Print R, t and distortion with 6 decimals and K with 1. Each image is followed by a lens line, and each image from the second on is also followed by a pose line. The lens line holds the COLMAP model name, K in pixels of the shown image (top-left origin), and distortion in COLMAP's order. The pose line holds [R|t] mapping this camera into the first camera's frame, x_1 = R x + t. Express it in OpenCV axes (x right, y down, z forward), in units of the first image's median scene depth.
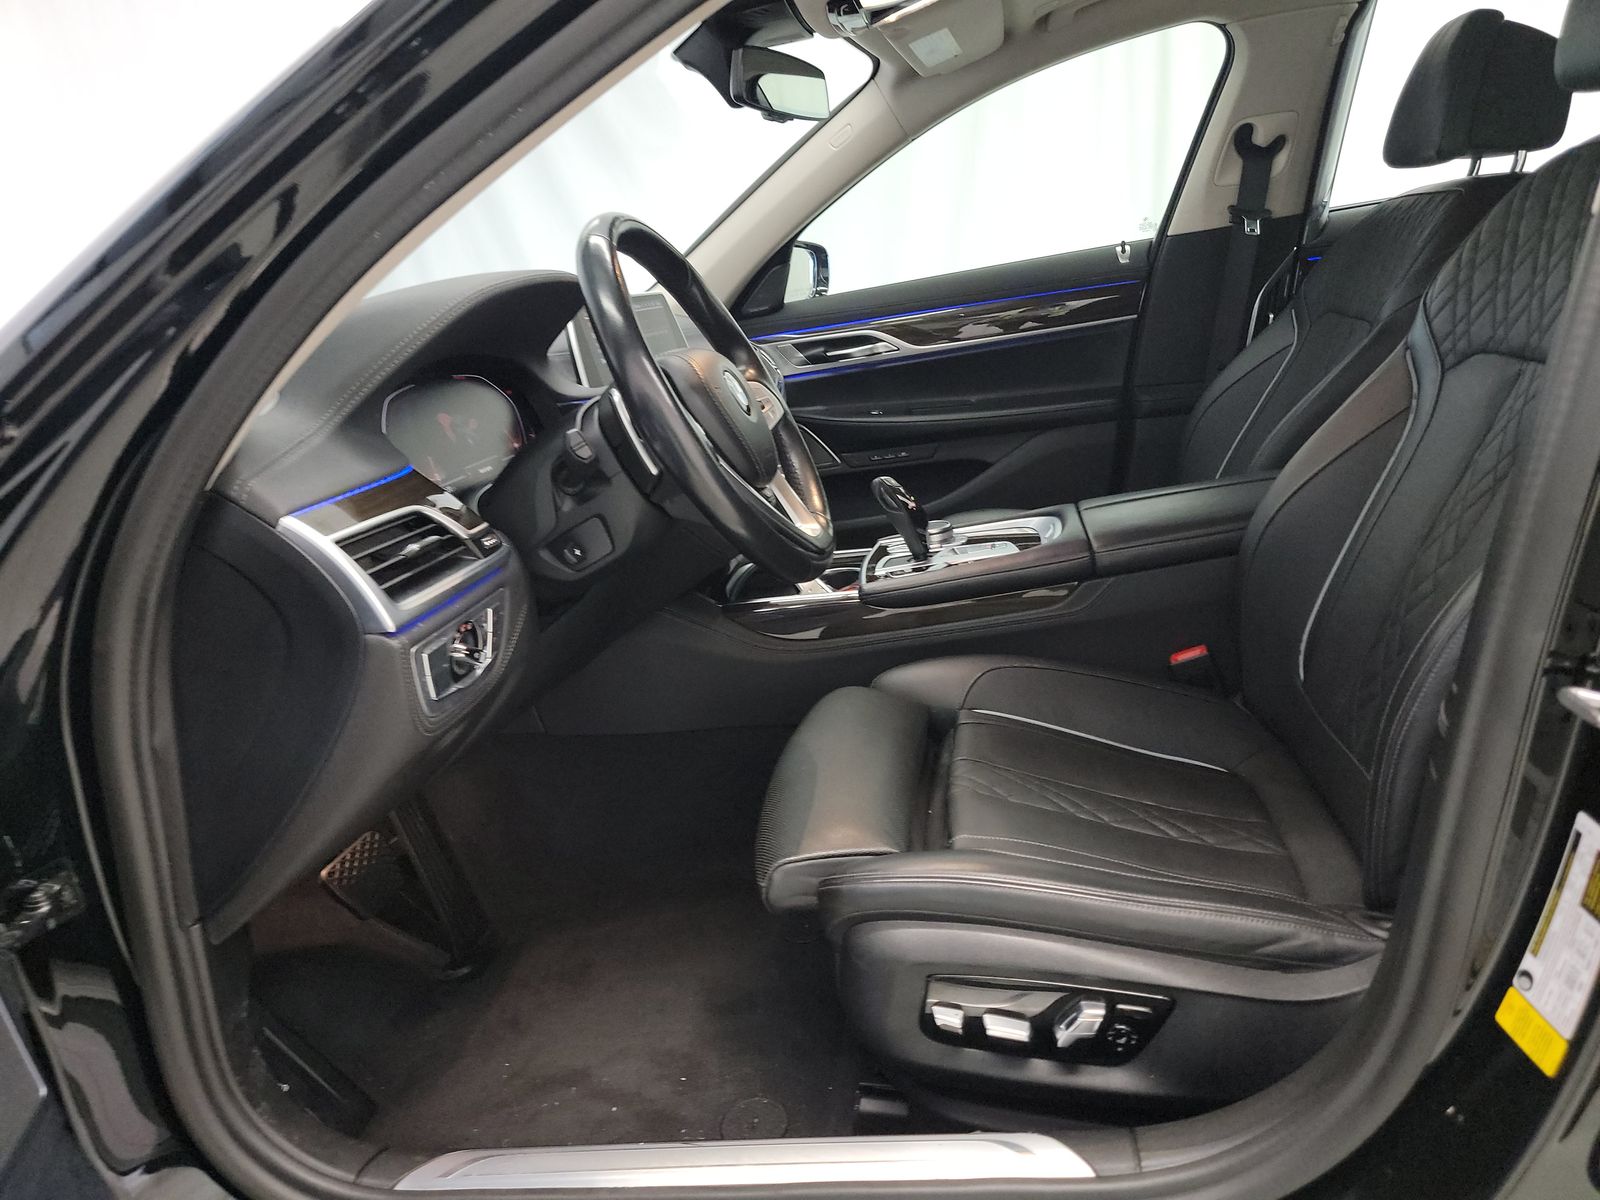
lens RADIAL K [[1155.3, 0, 800.0], [0, 1155.3, 600.0], [0, 0, 1]] dist [0.000796, -0.001677]
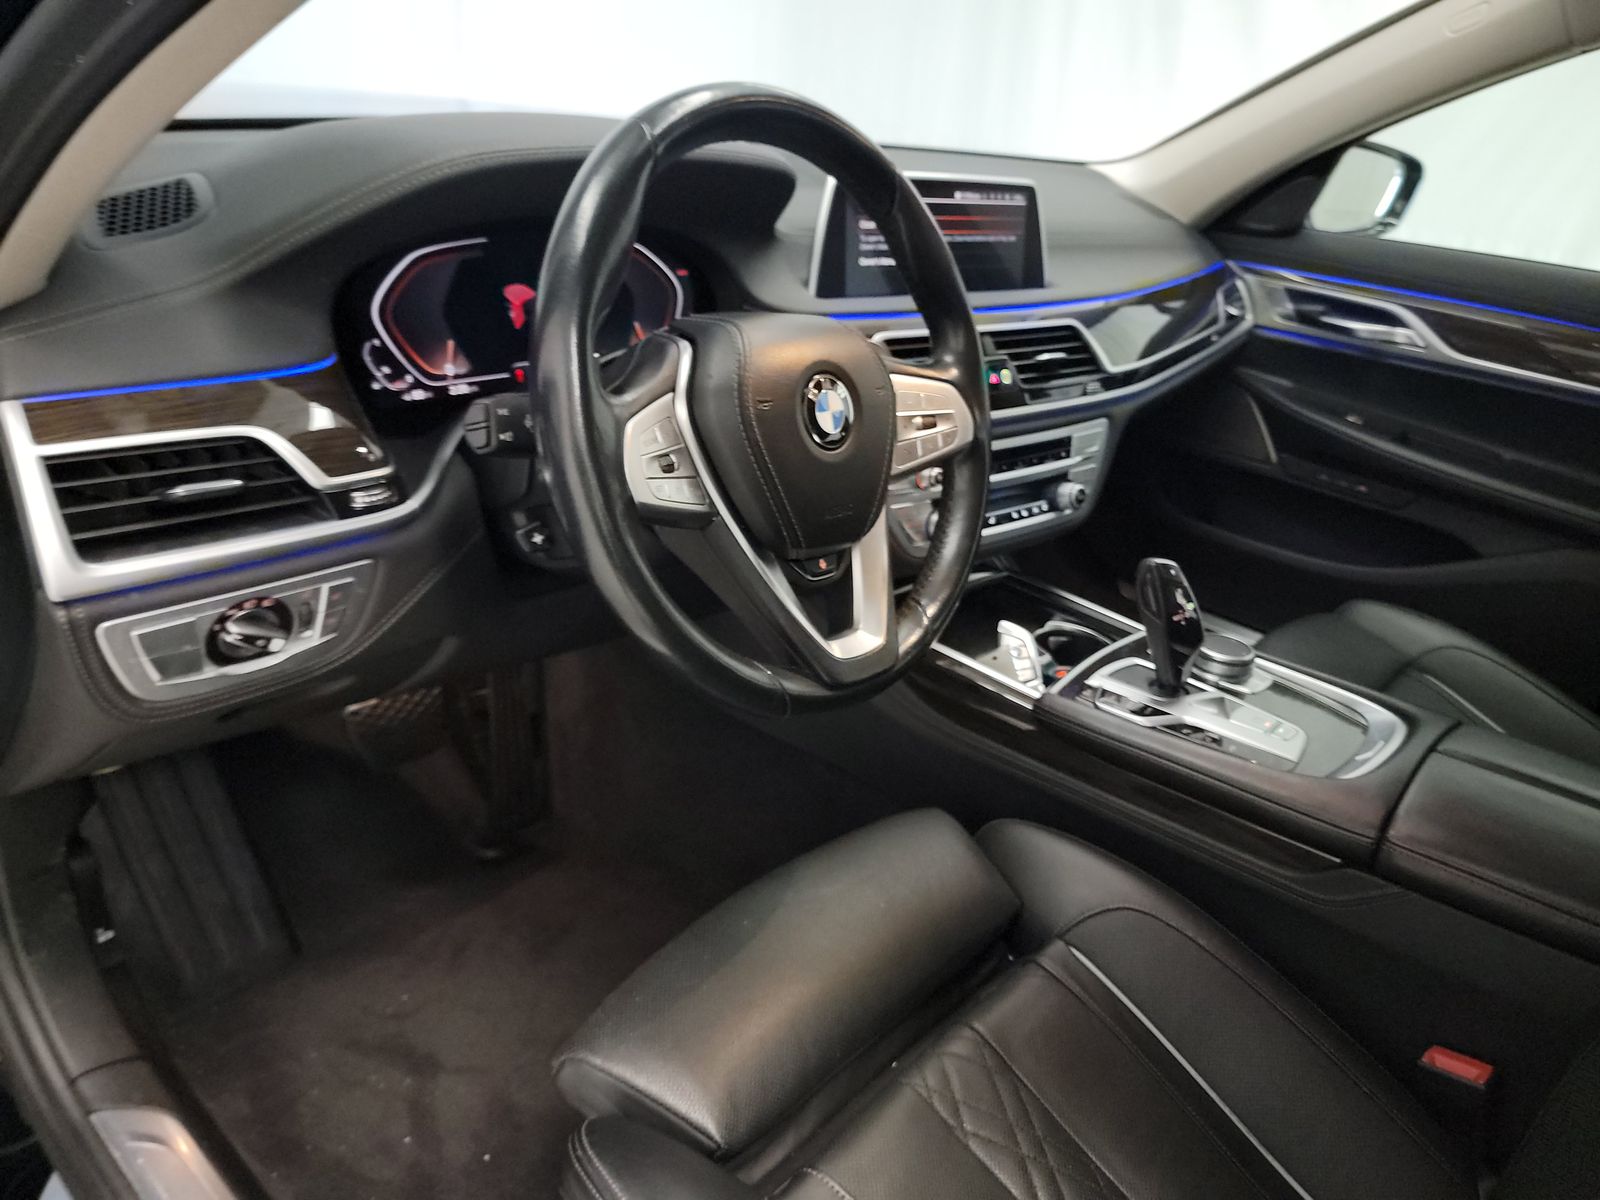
lens RADIAL K [[1155.3, 0, 800.0], [0, 1155.3, 600.0], [0, 0, 1]] dist [0.000796, -0.001677]
pose [[0.809171, 0.440562, -0.388777, 0.172415], [-0.363696, 0.895222, 0.257495, -0.181359], [0.461483, -0.066961, 0.884618, 0.305132]]
